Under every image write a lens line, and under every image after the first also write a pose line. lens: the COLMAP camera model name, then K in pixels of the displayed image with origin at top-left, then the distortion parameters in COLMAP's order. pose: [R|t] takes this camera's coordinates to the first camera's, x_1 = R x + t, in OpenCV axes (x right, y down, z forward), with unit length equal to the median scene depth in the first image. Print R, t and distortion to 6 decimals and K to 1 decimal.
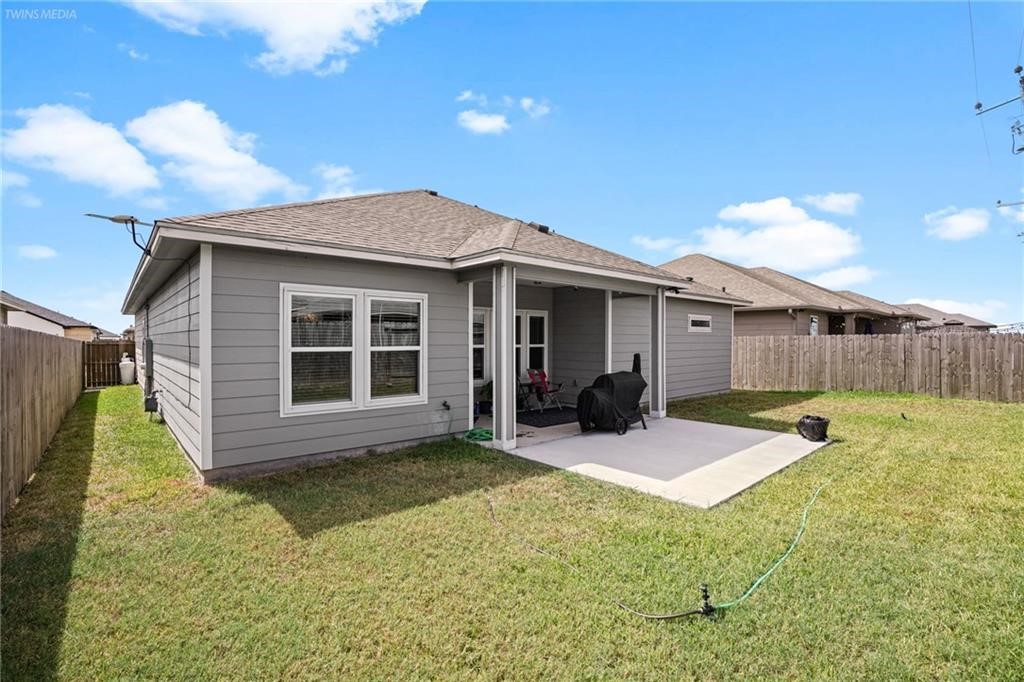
lens RADIAL K [[469.6, 0, 506.9], [0, 469.6, 340.0], [0, 0, 1]] dist [-0.026972, 0.000373]
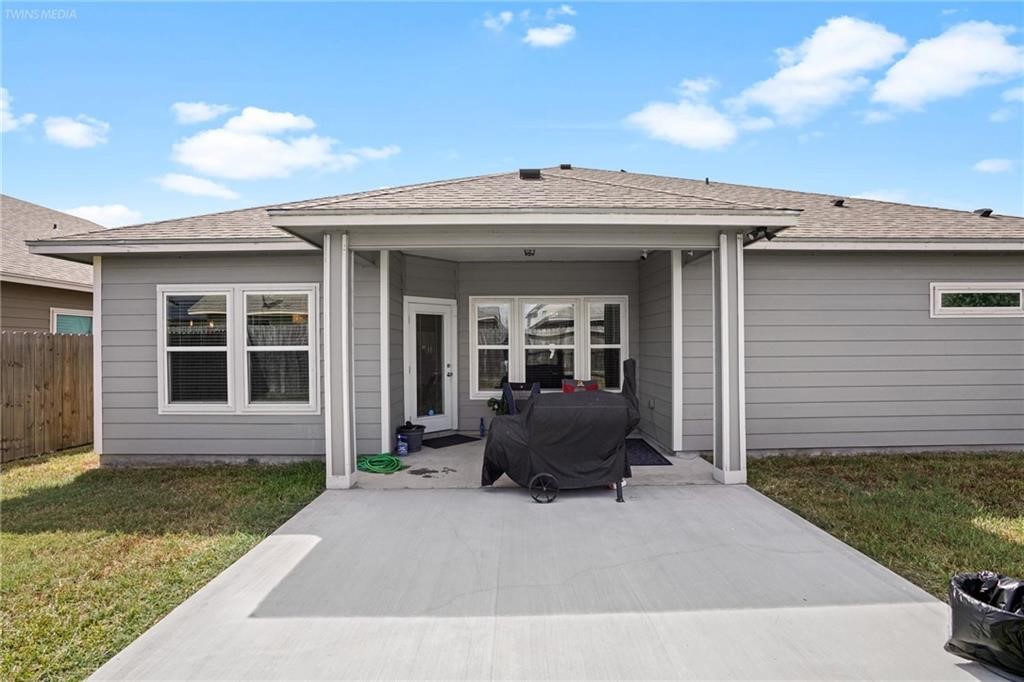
lens RADIAL K [[469.6, 0, 514.1], [0, 469.6, 344.4], [0, 0, 1]] dist [-0.026972, 0.000373]
pose [[0.757787, -0.007291, -0.652461, 0.707292], [0.007315, 0.999970, -0.002679, 0.016741], [0.652461, -0.002743, 0.757818, 0.659972]]
